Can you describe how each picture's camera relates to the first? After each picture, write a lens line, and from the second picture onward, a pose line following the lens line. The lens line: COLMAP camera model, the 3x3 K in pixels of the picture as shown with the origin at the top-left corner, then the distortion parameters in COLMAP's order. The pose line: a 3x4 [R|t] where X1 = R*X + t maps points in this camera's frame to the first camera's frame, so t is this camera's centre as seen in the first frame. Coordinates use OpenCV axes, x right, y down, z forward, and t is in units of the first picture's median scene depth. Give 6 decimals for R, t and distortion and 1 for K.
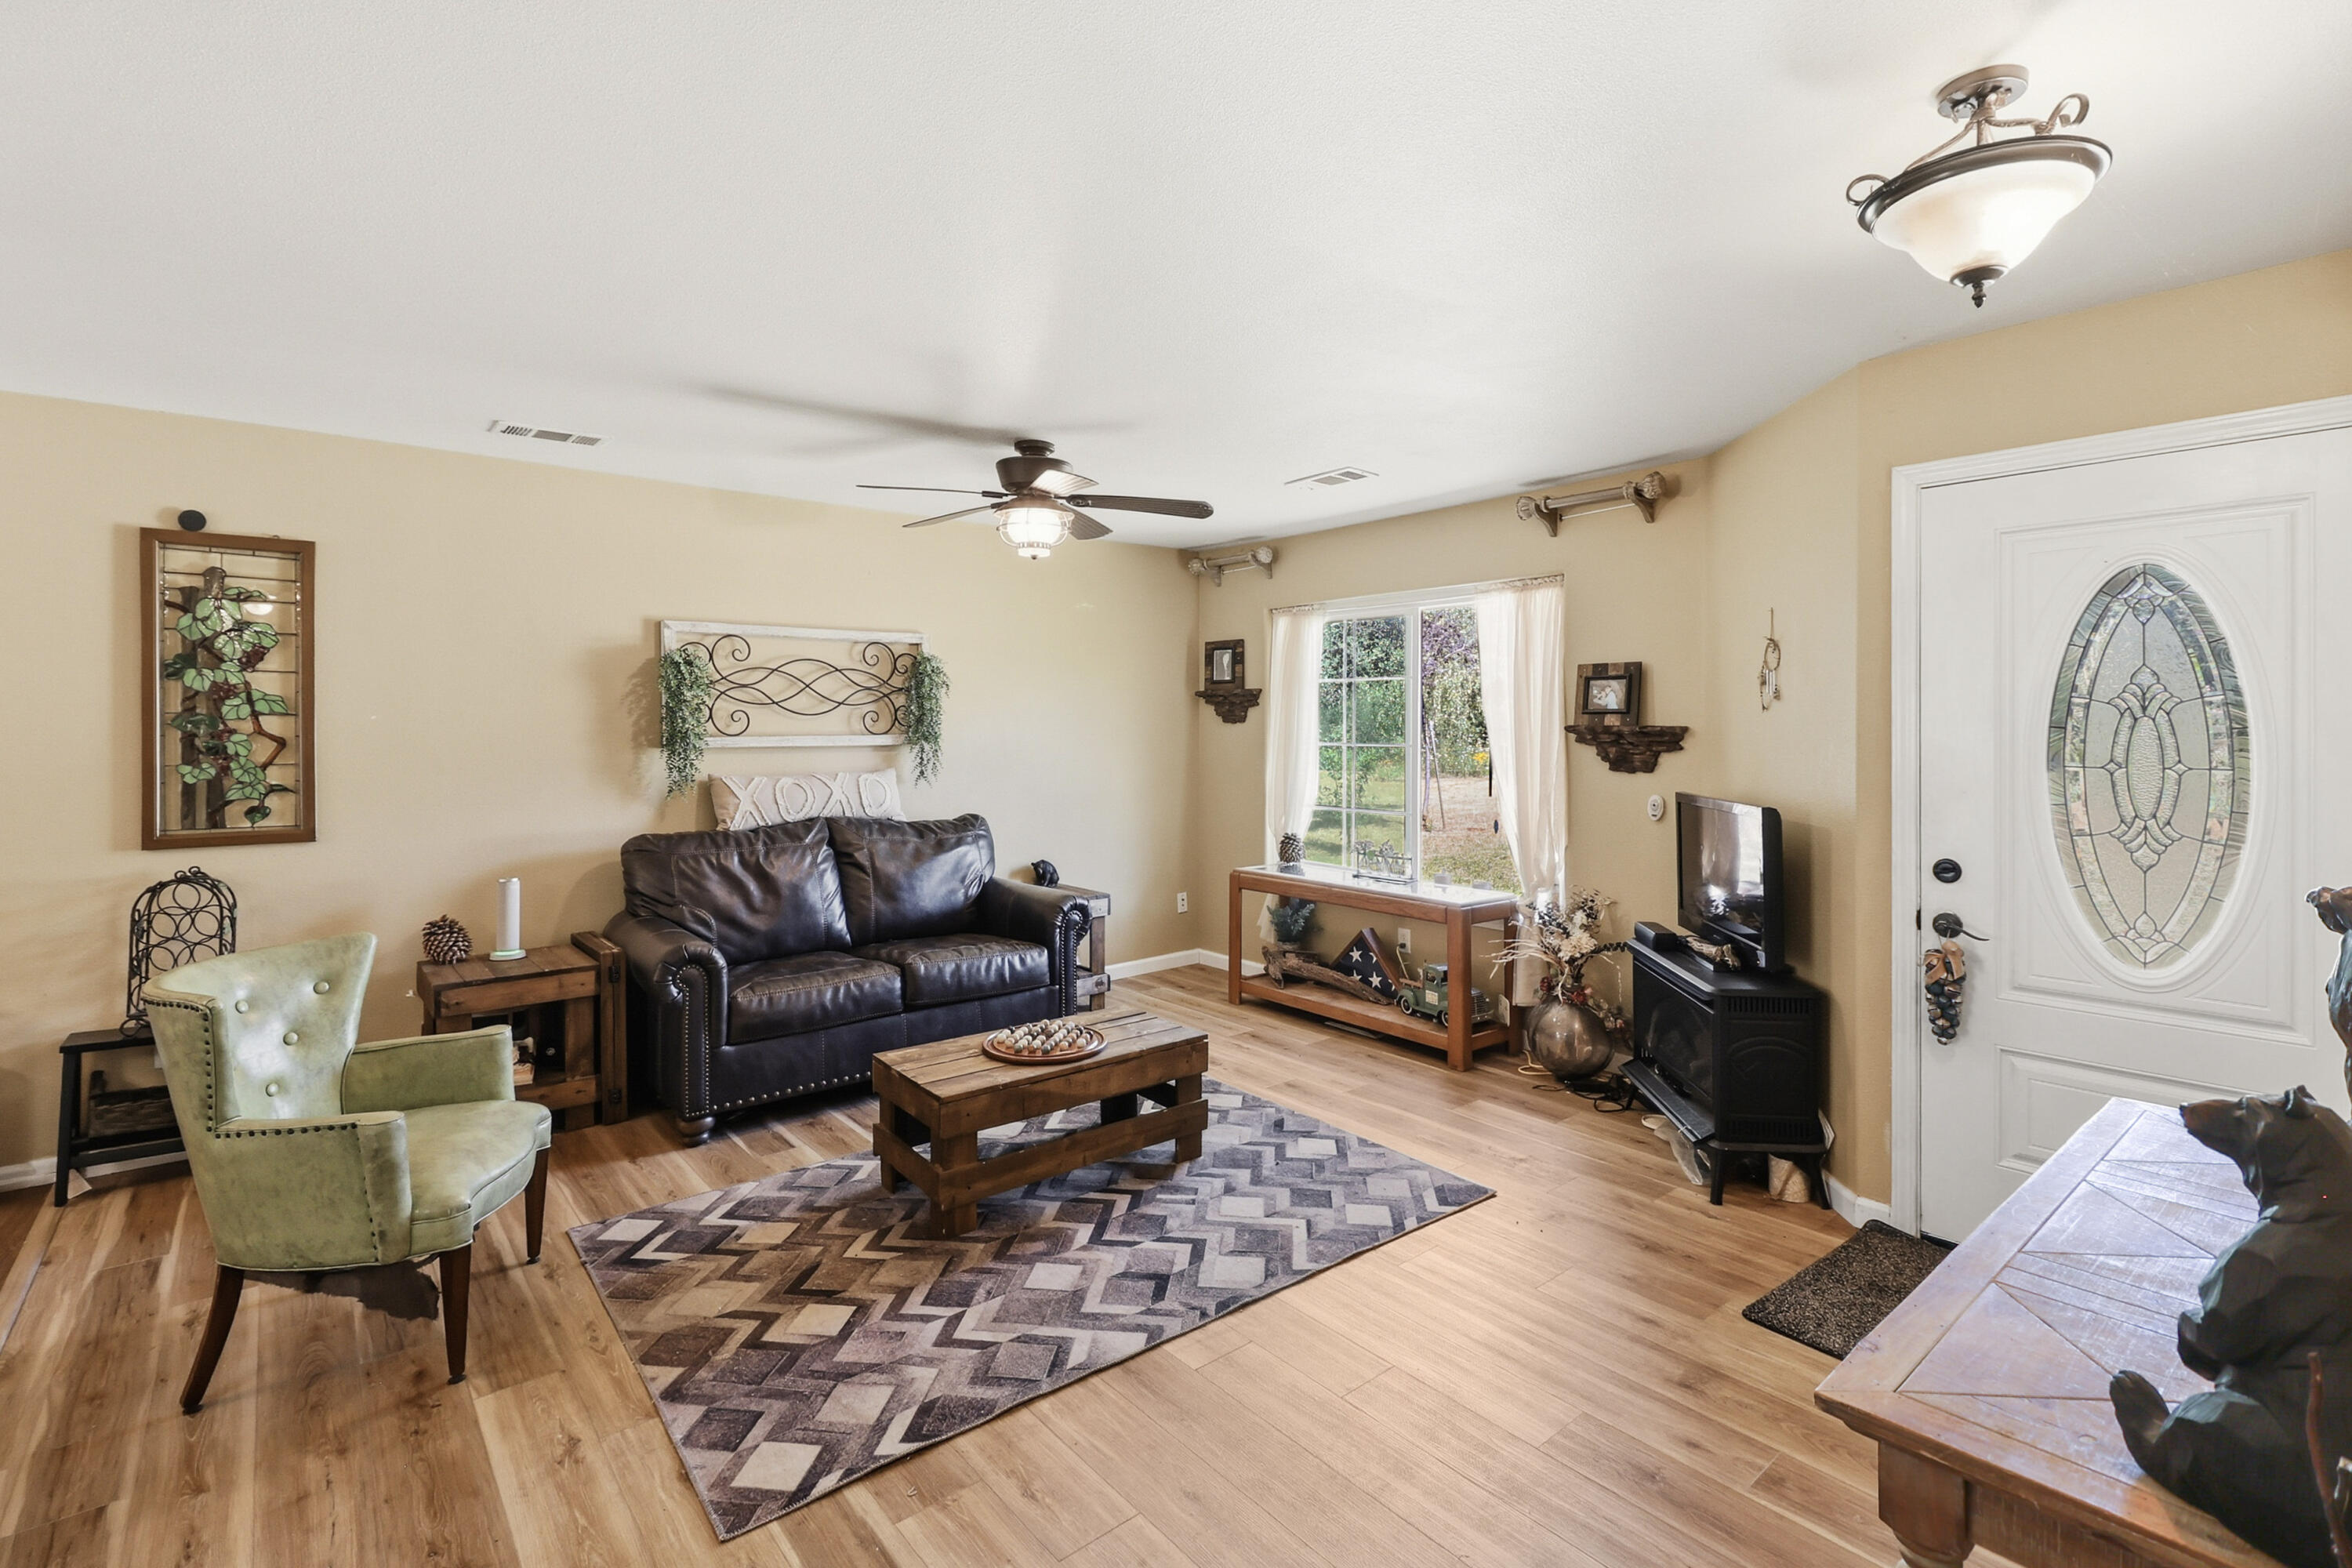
lens RADIAL K [[1061.9, 0, 1166.8], [0, 1061.9, 738.4], [0, 0, 1]] dist [0.010010, -0.000238]
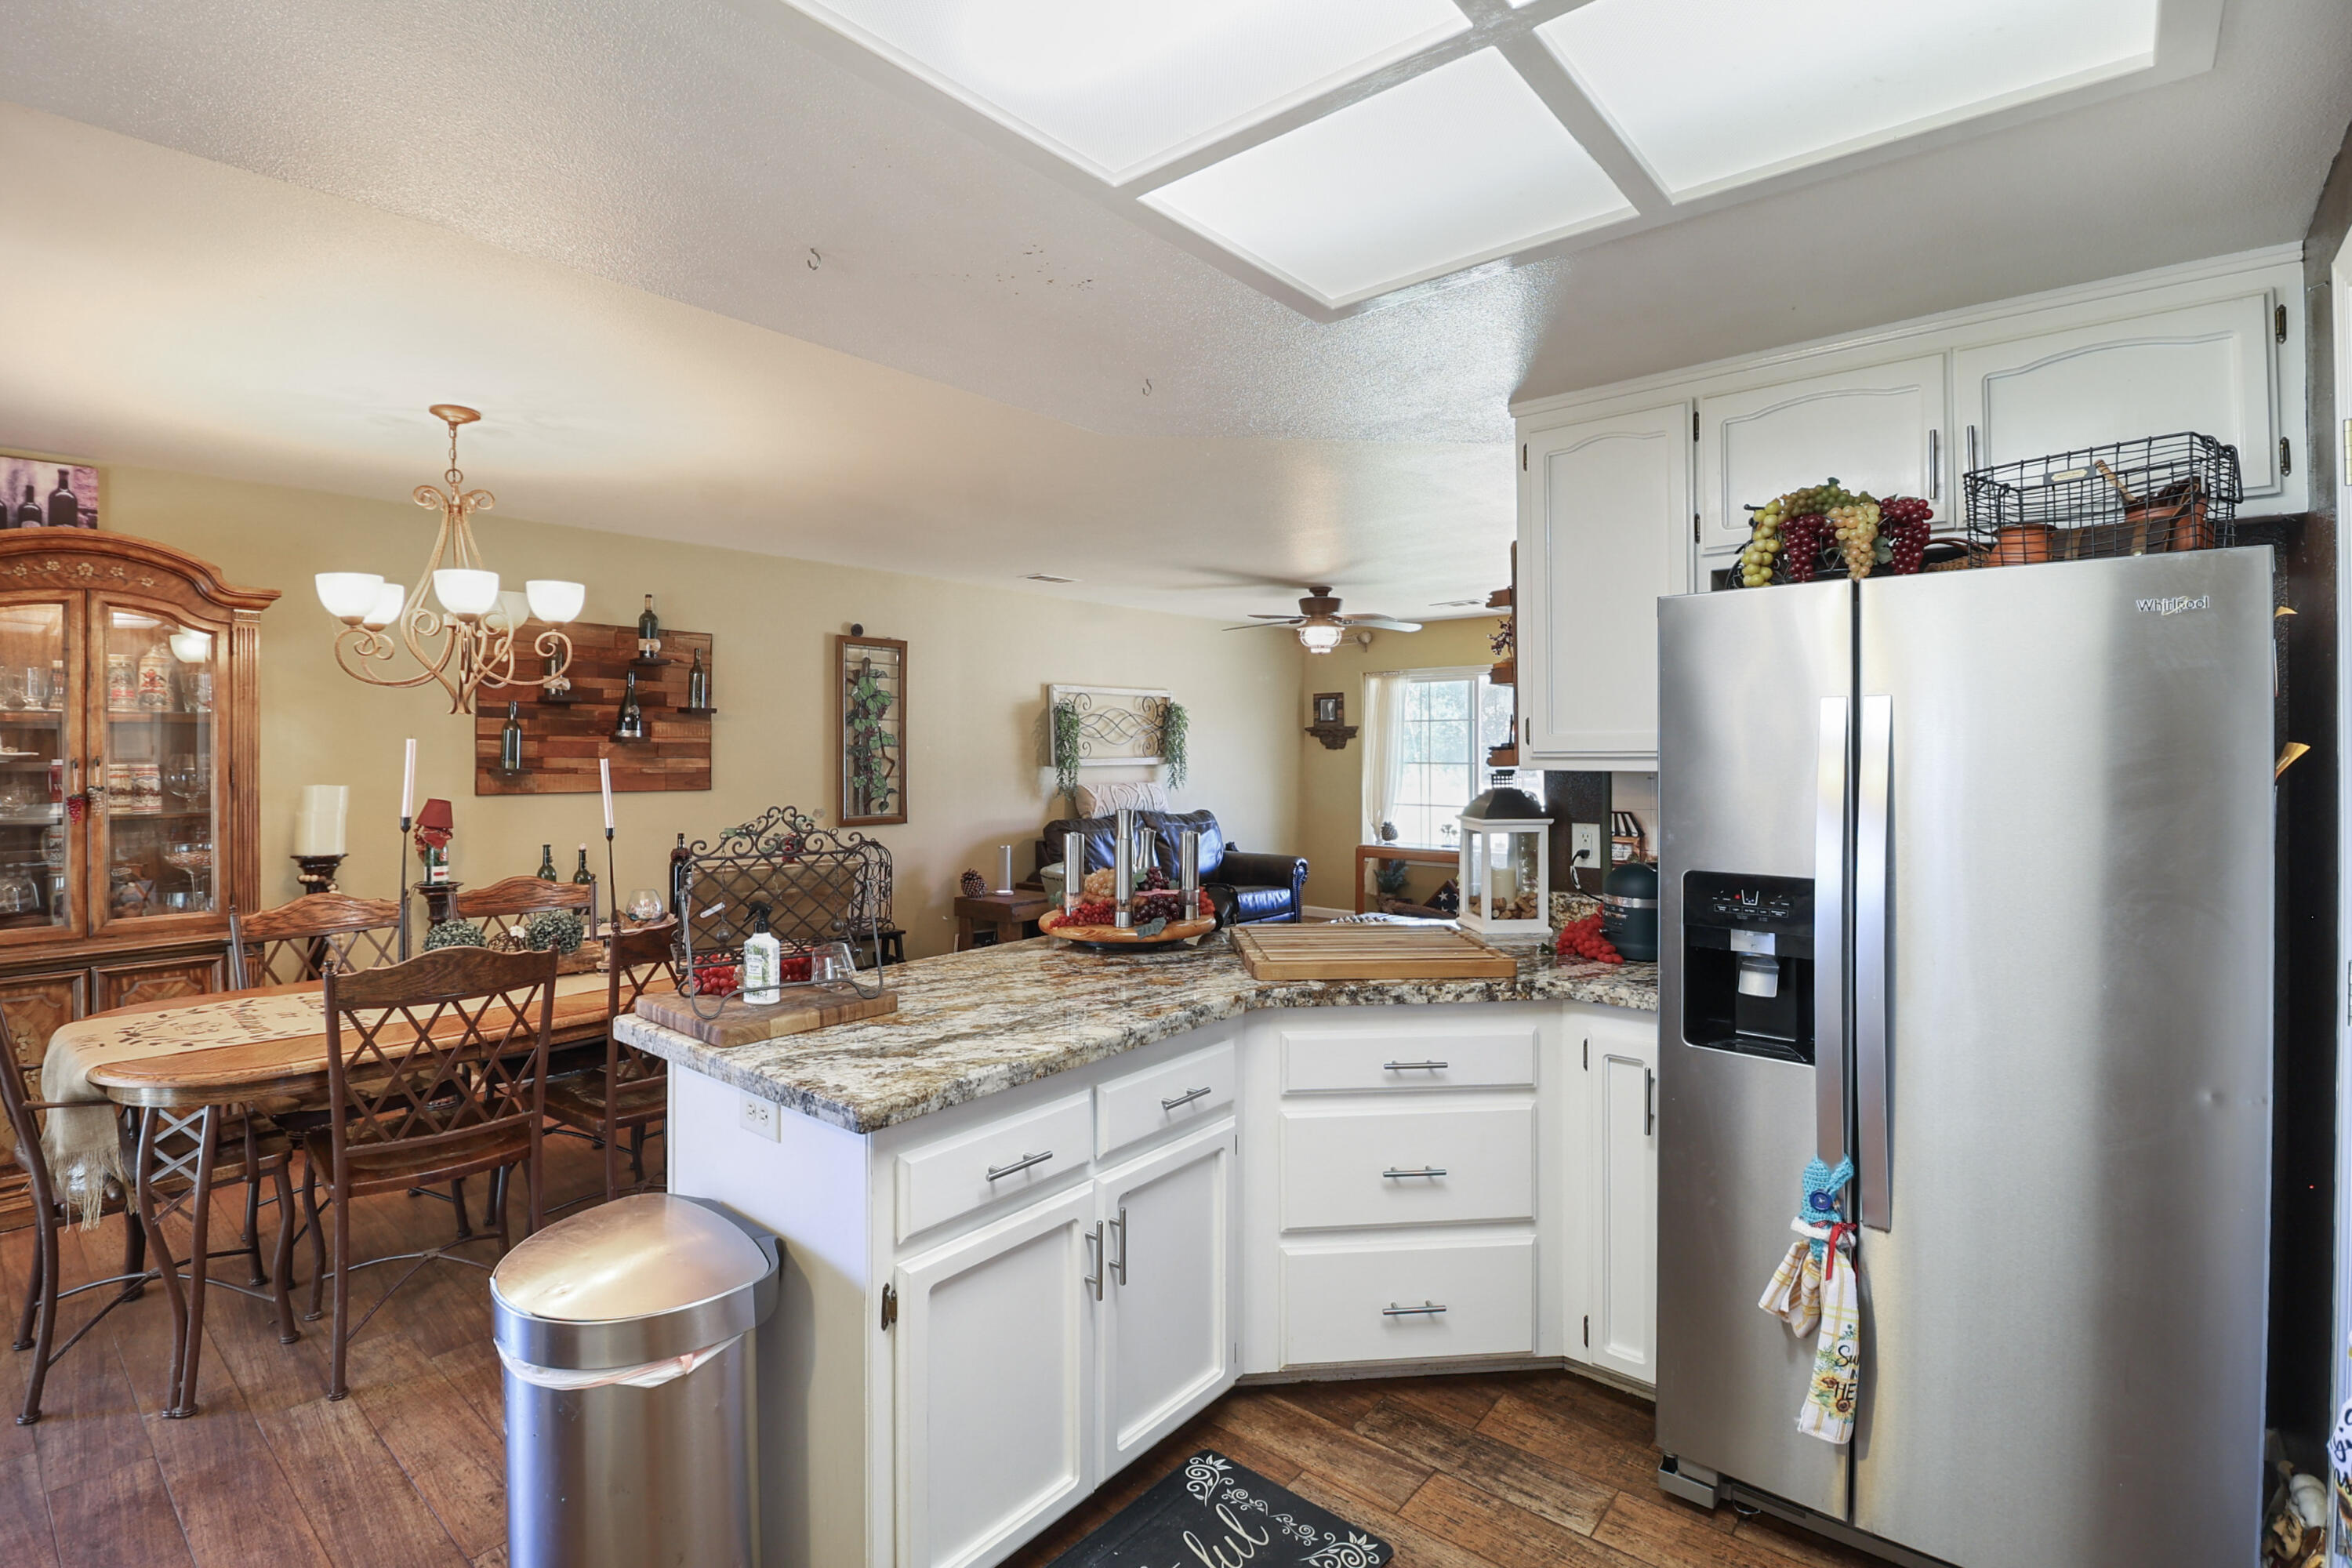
lens RADIAL K [[1061.9, 0, 1166.8], [0, 1061.9, 738.4], [0, 0, 1]] dist [0.010010, -0.000238]
pose [[0.985499, -0.000466, 0.169682, -0.709126], [0.004366, 0.999735, -0.022613, 0.005165], [-0.169627, 0.023026, 0.985239, -0.705678]]
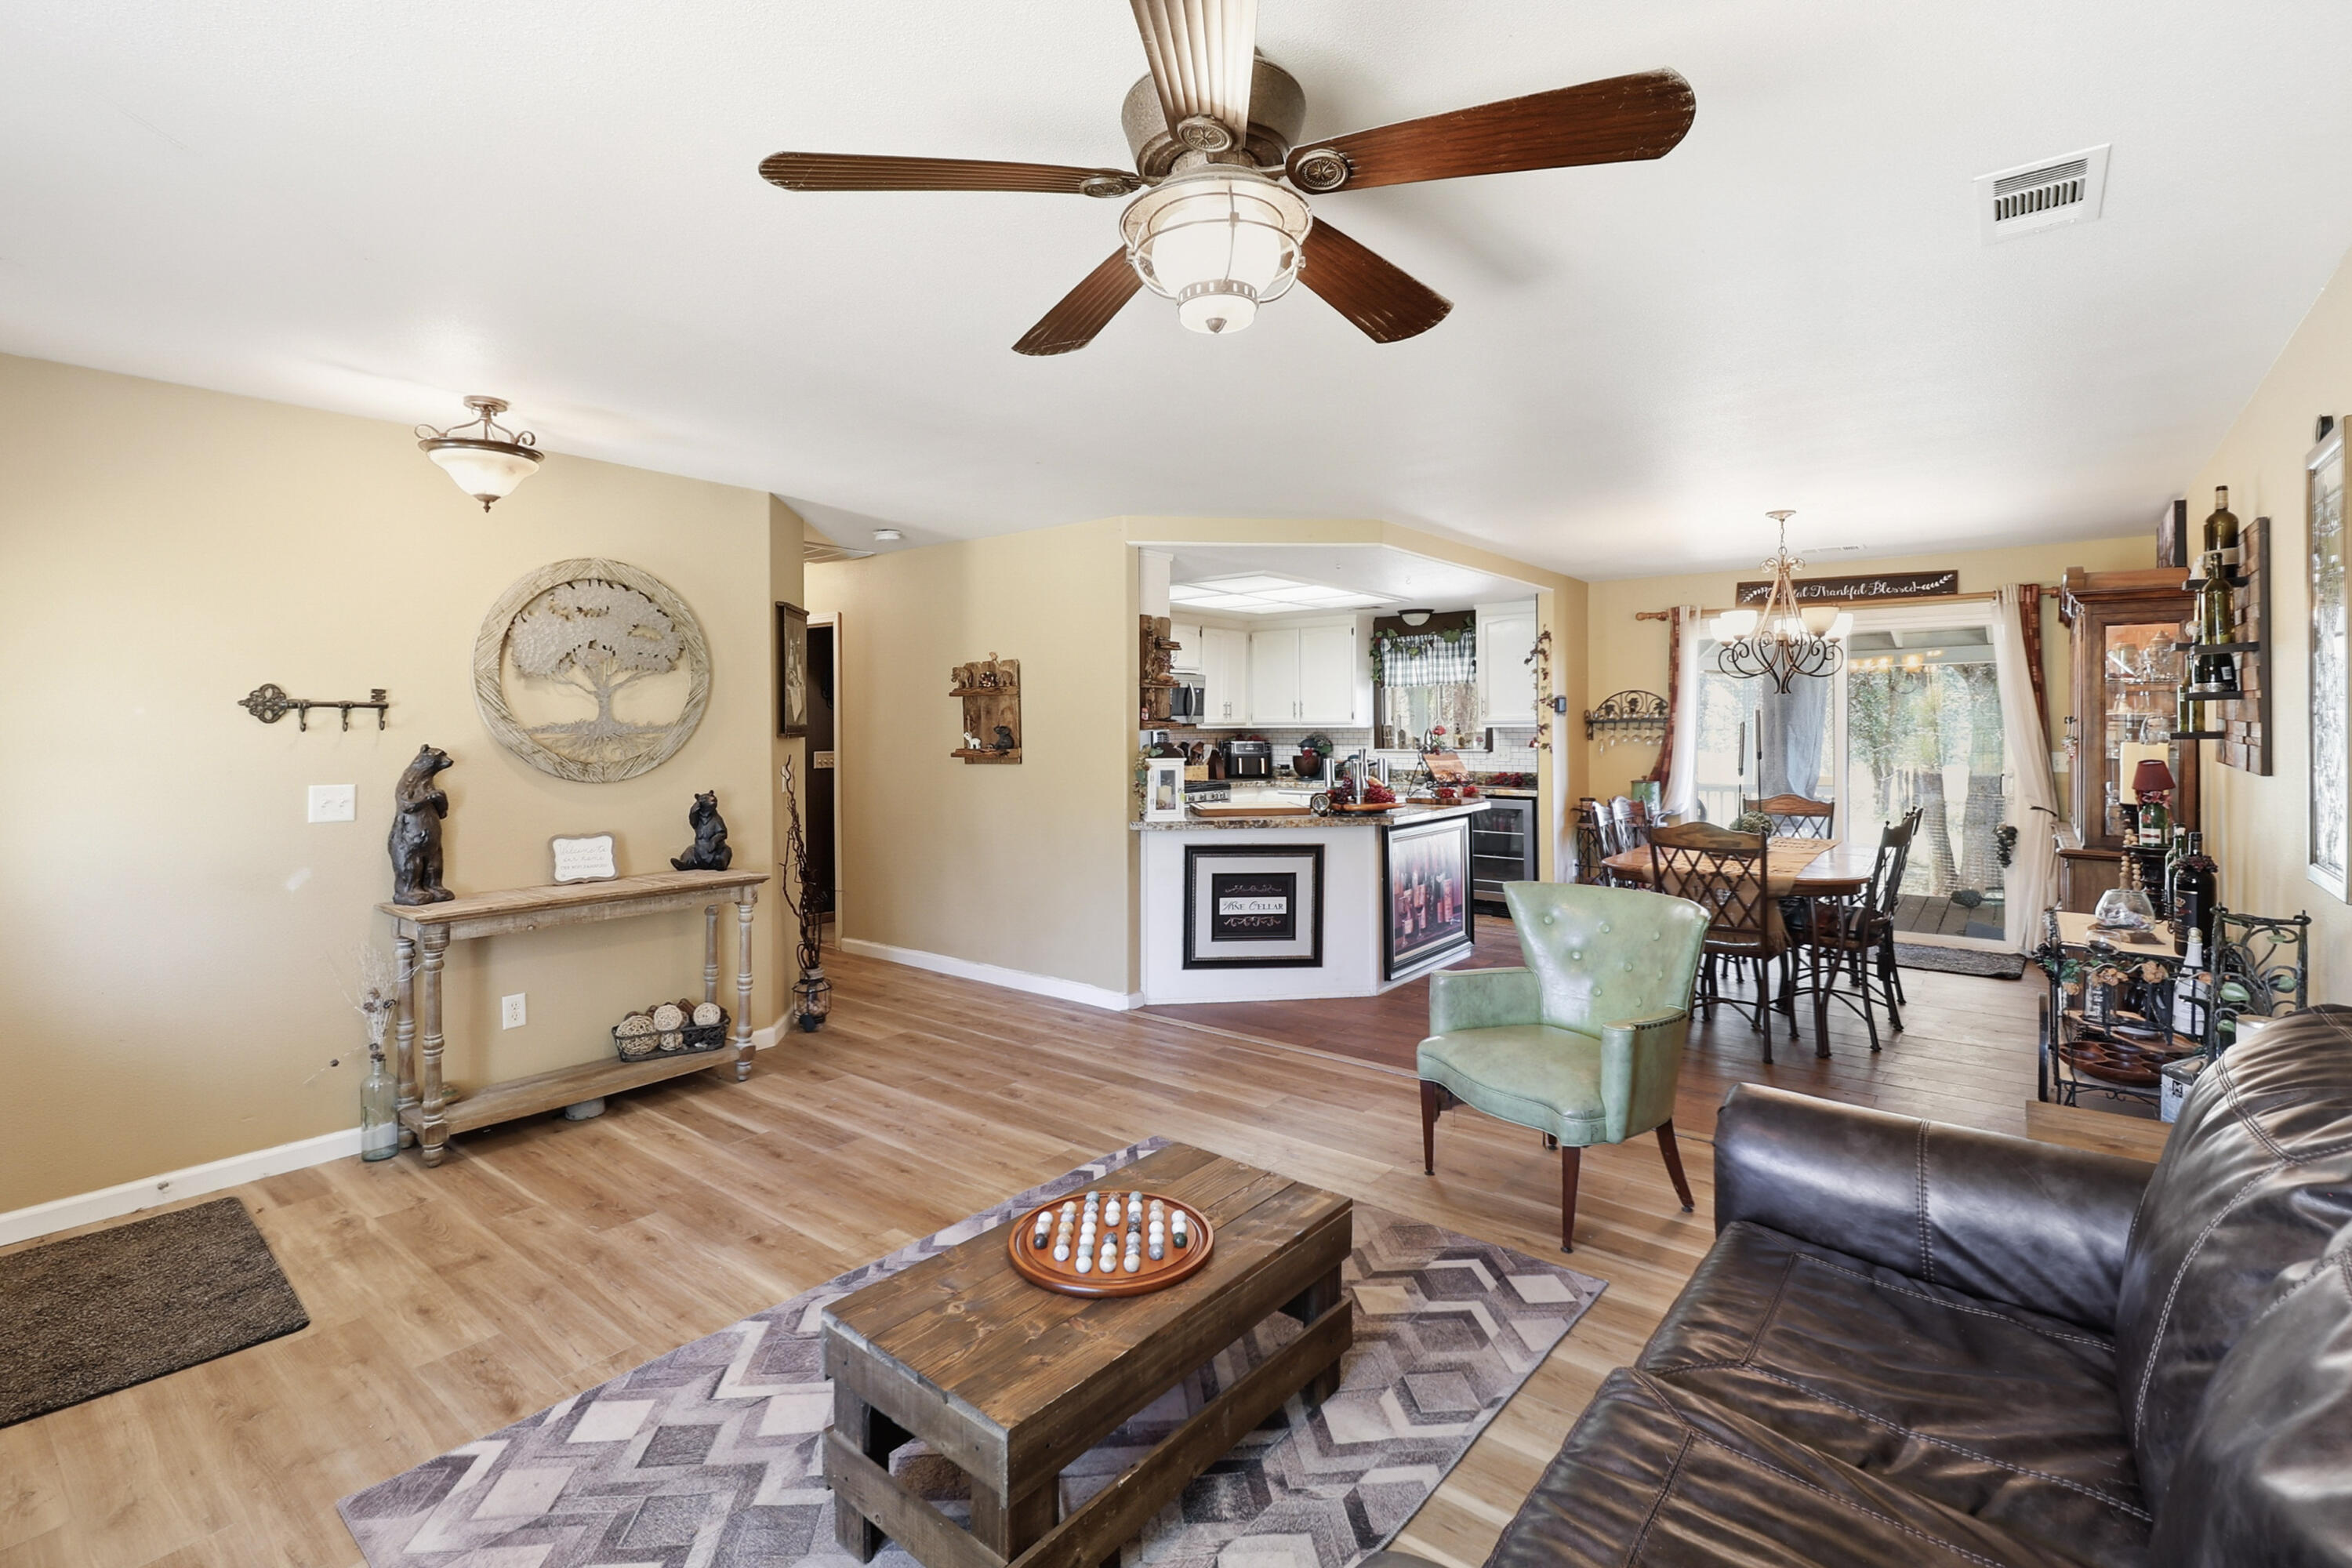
lens RADIAL K [[1058.6, 0, 1197.9], [0, 1058.6, 723.2], [0, 0, 1]] dist [-0.002087, -0.000046]
pose [[-0.971360, 0.007931, -0.237481, -0.019974], [0.005442, 0.999923, 0.011136, -0.014646], [0.237551, 0.009525, -0.971328, 1.501862]]
